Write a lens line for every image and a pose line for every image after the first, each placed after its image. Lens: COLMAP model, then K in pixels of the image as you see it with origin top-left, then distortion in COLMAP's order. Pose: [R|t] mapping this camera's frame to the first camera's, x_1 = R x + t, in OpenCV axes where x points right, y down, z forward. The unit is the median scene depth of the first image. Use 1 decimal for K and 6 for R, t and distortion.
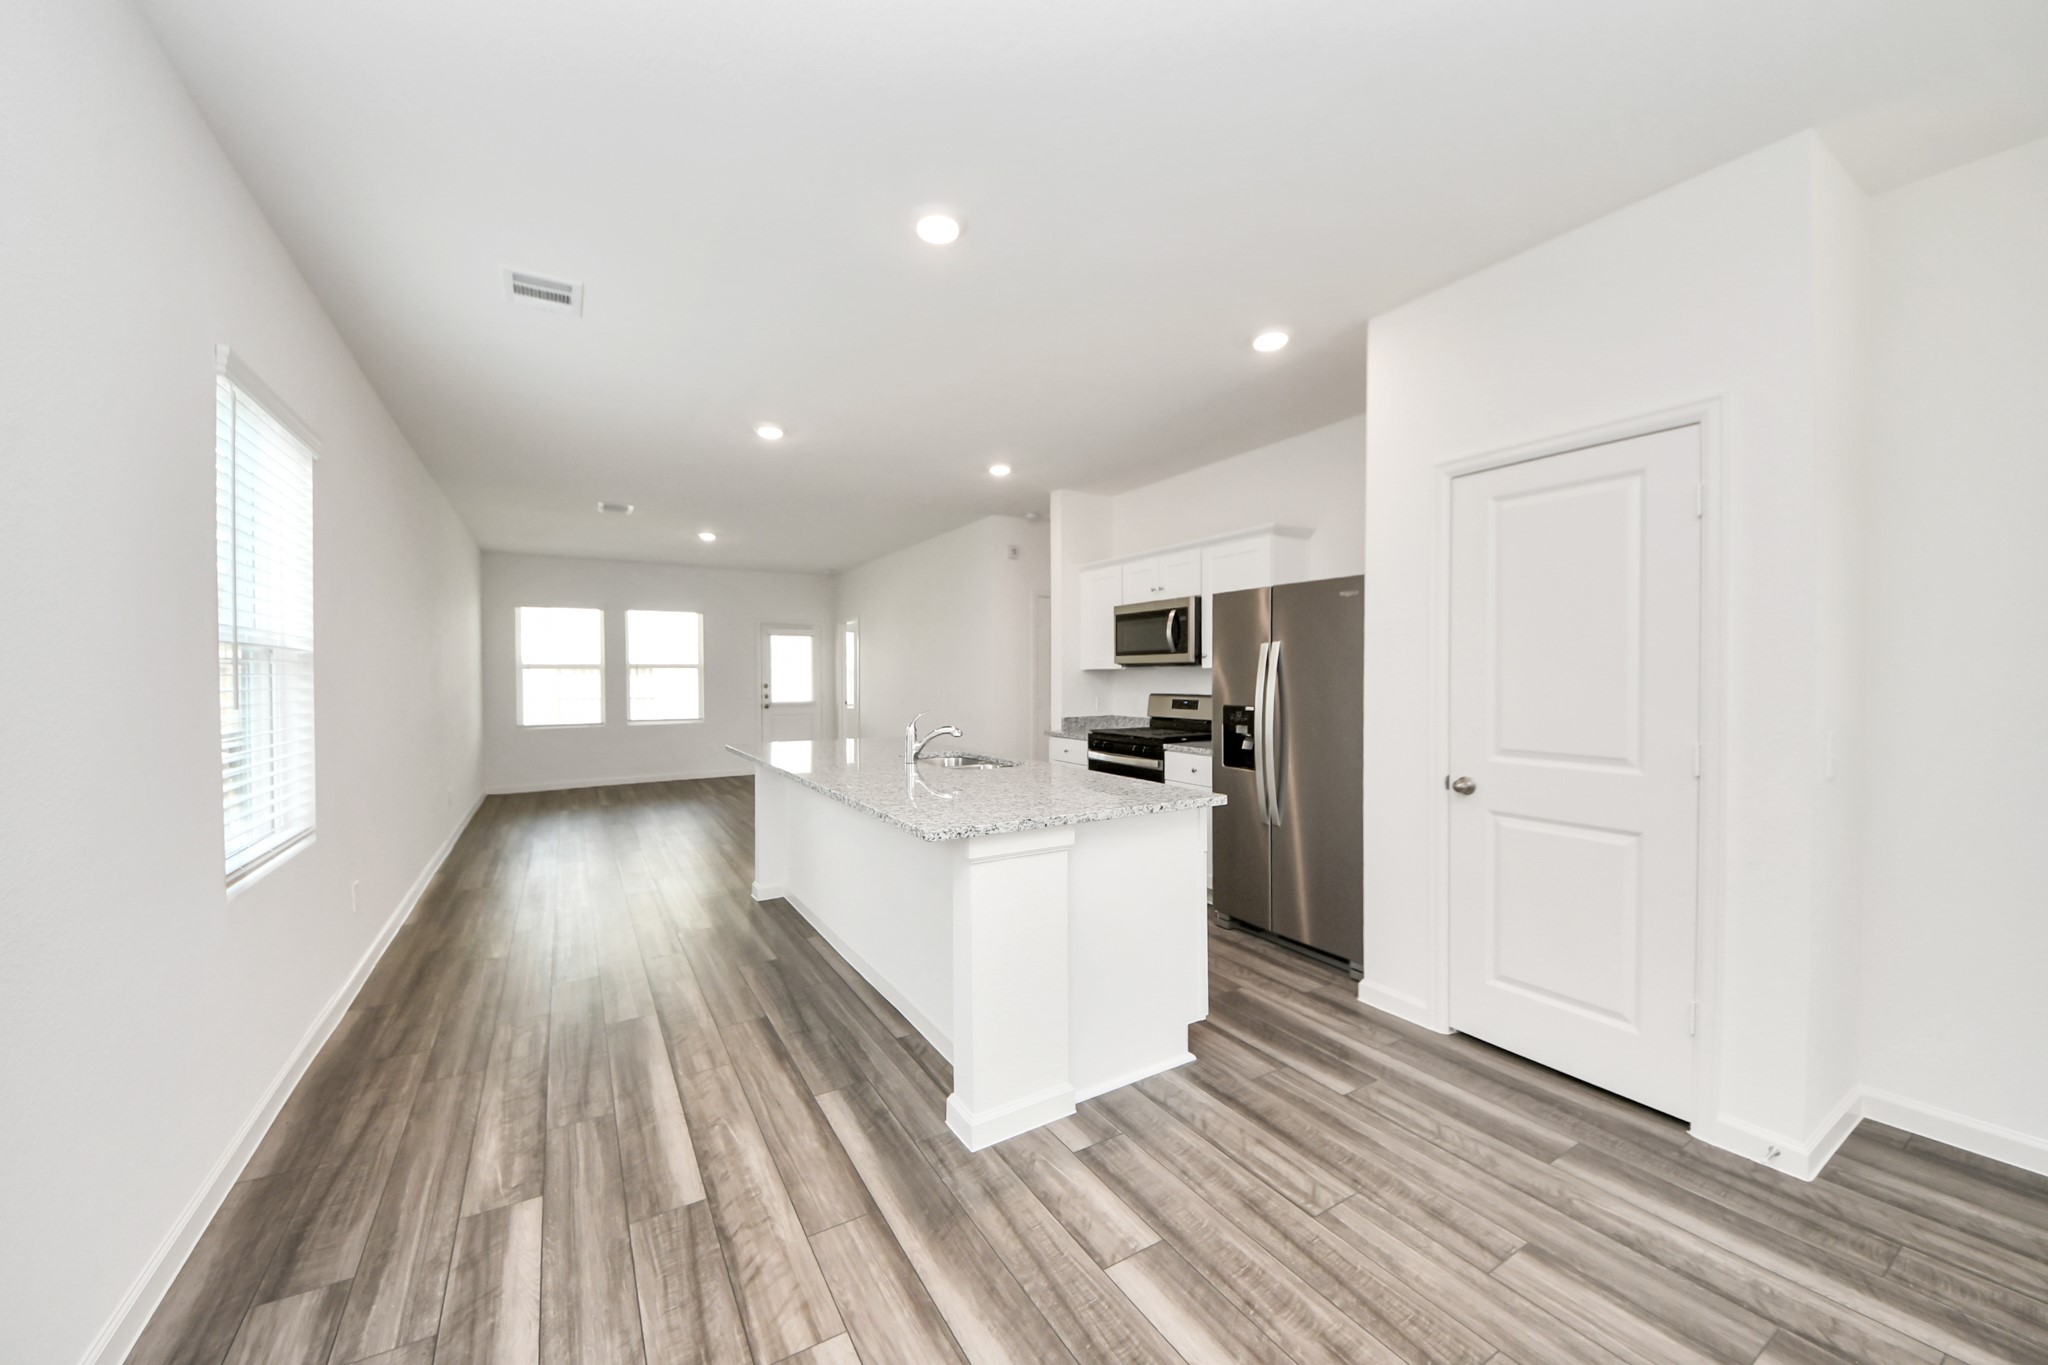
lens RADIAL K [[757.9, 0, 1008.4], [0, 757.9, 675.2], [0, 0, 1]] dist [0.043437, -0.026400]
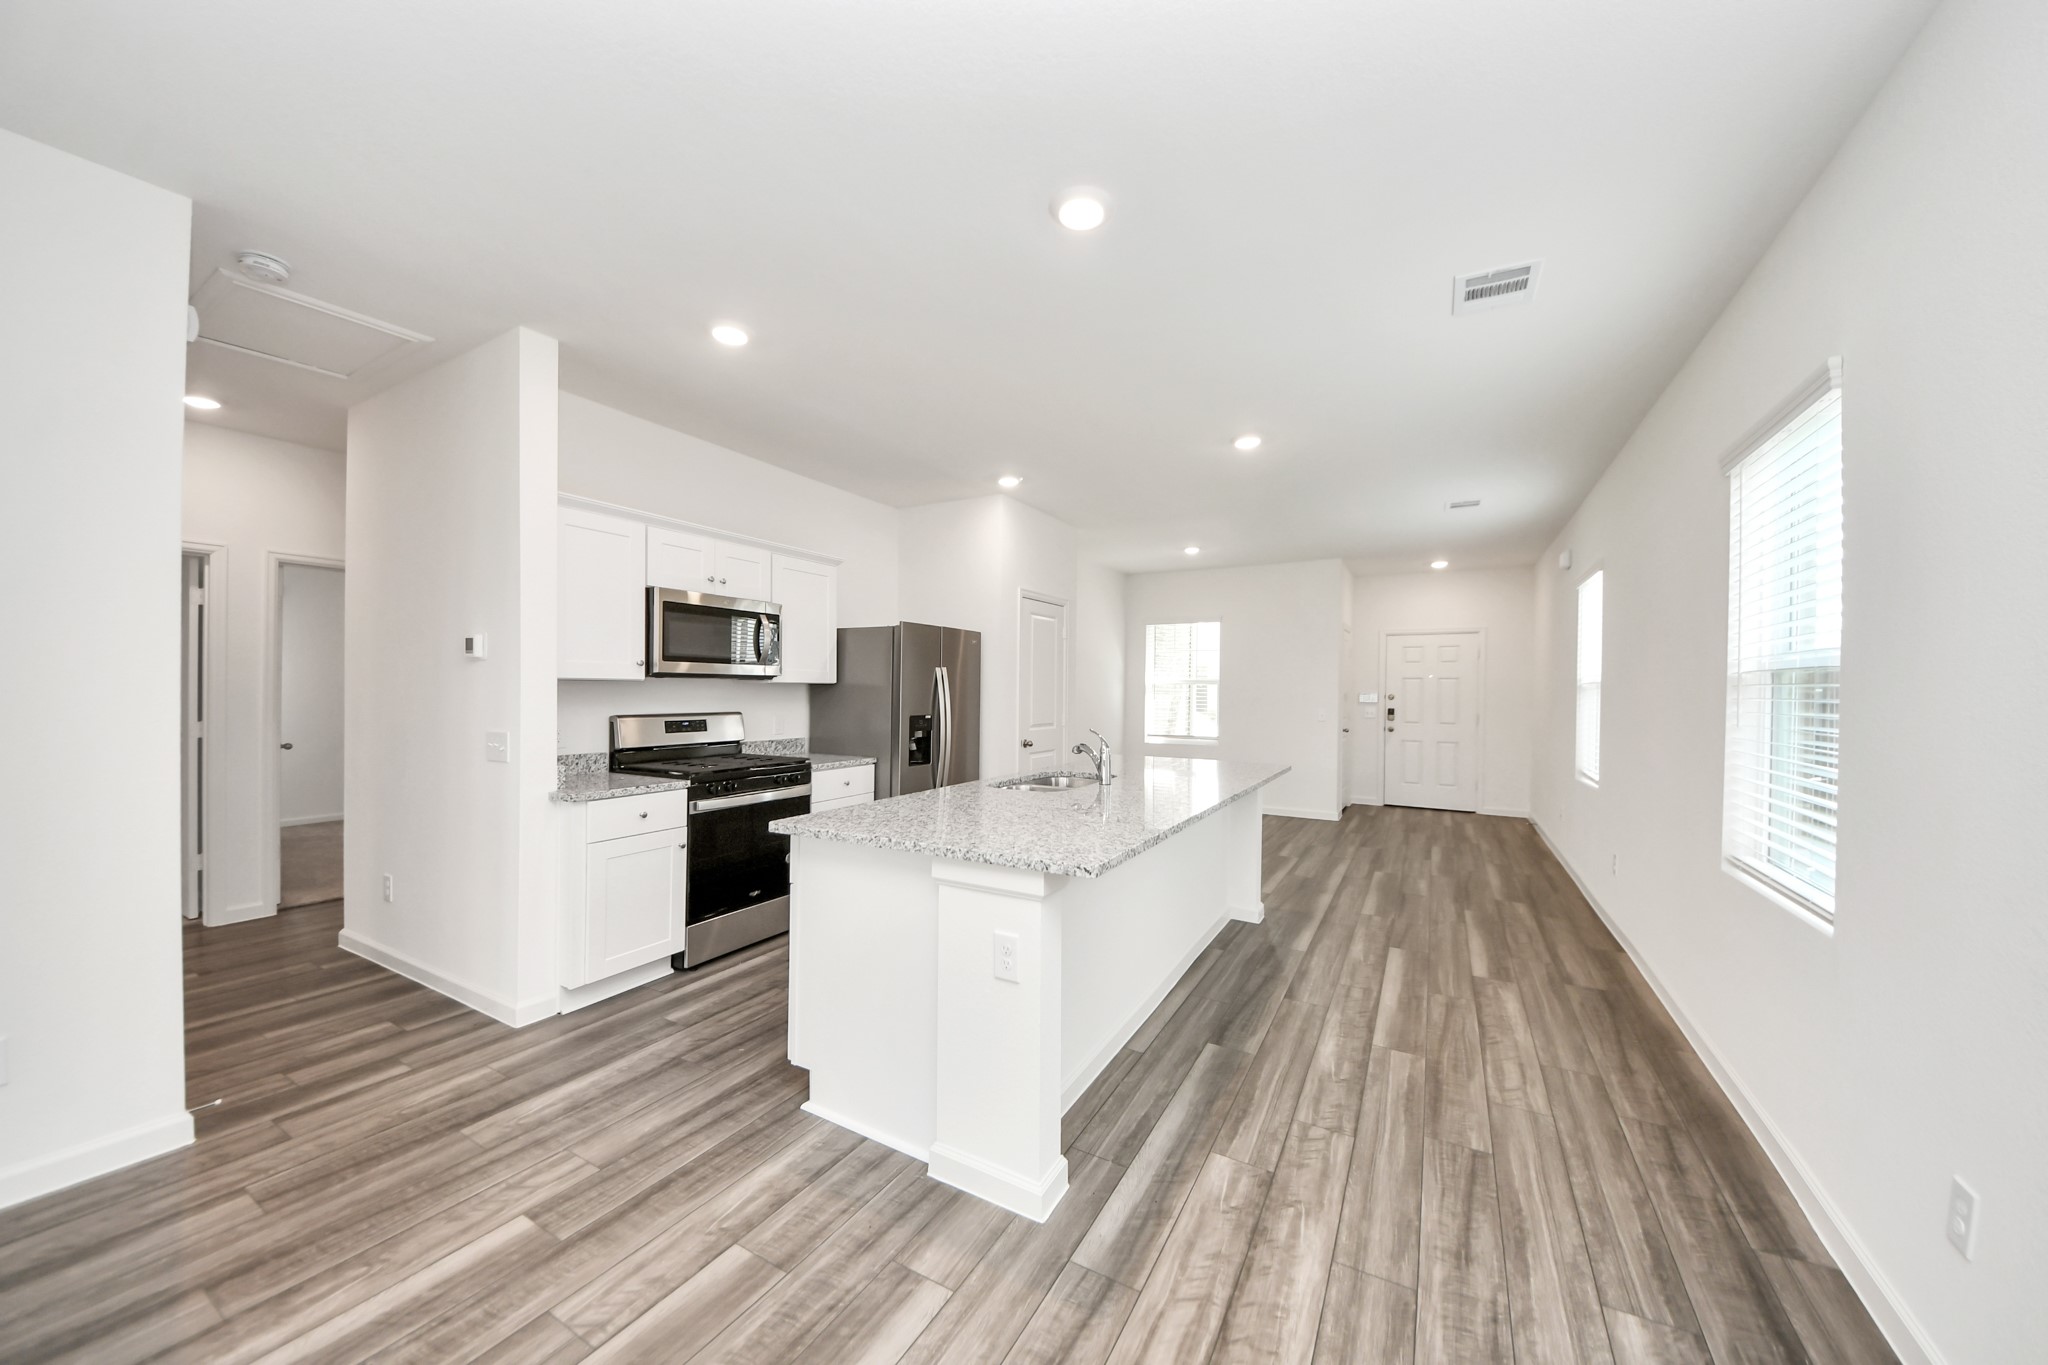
lens RADIAL K [[728.0, 0, 992.7], [0, 728.0, 683.7], [0, 0, 1]] dist [0.001306, -0.009006]
pose [[-0.478603, 0.000401, 0.878031, -1.066467], [-0.007643, 0.999960, -0.004622, -0.009545], [-0.877998, -0.008923, -0.478581, 1.919994]]
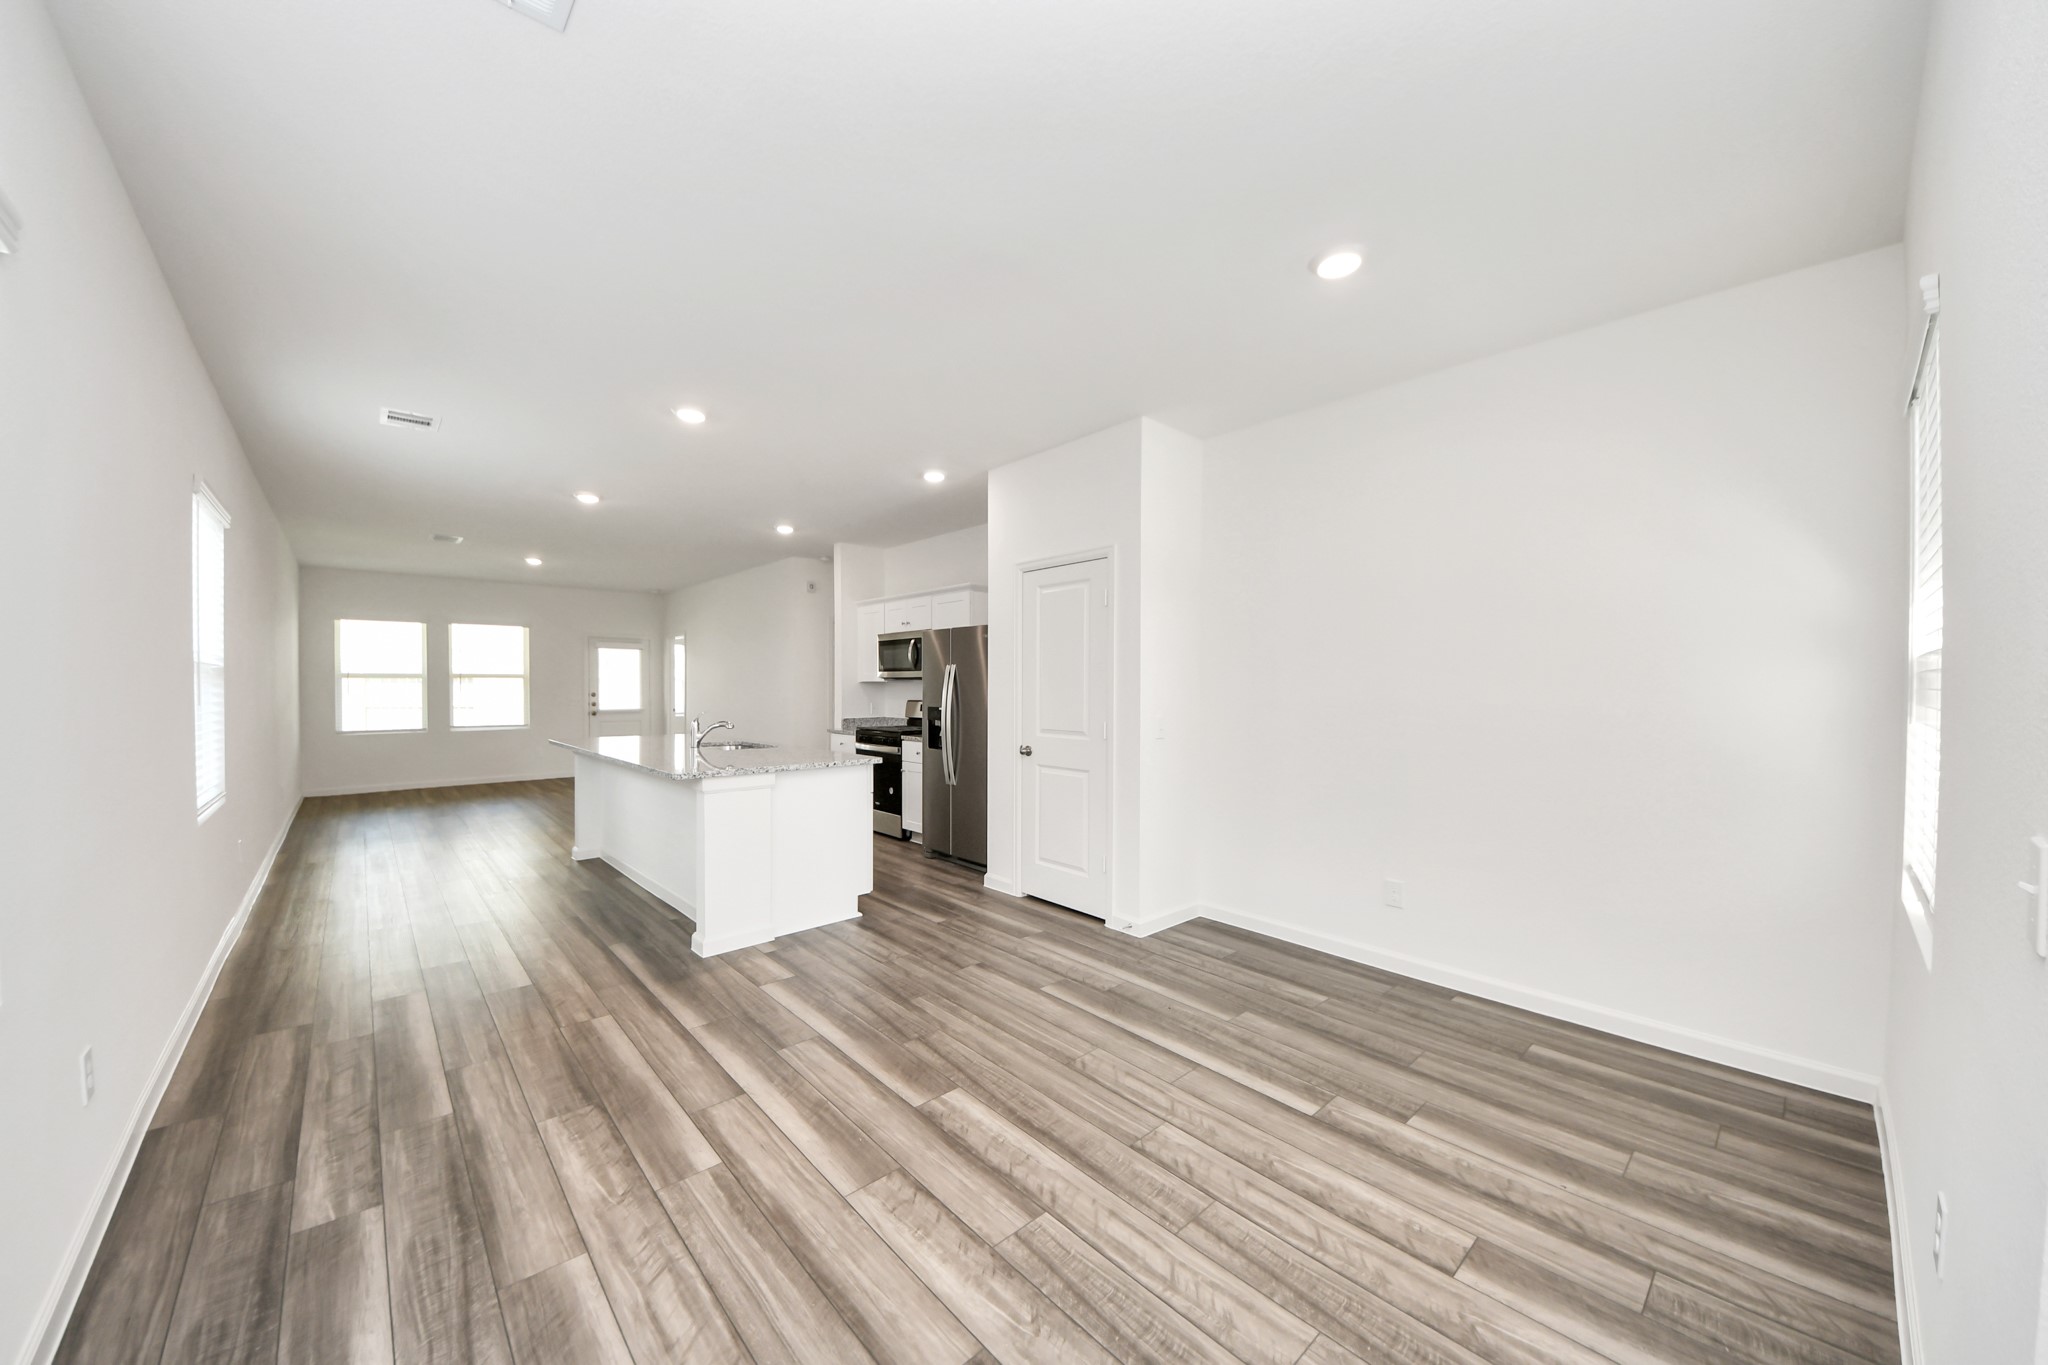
lens RADIAL K [[738.4, 0, 1020.8], [0, 738.4, 686.0], [0, 0, 1]] dist [0.041063, -0.027632]
pose [[0.979721, 0.004444, 0.200316, 0.230041], [-0.004350, 0.999990, -0.000908, 0.000028], [-0.200318, 0.000018, 0.979731, -0.584368]]
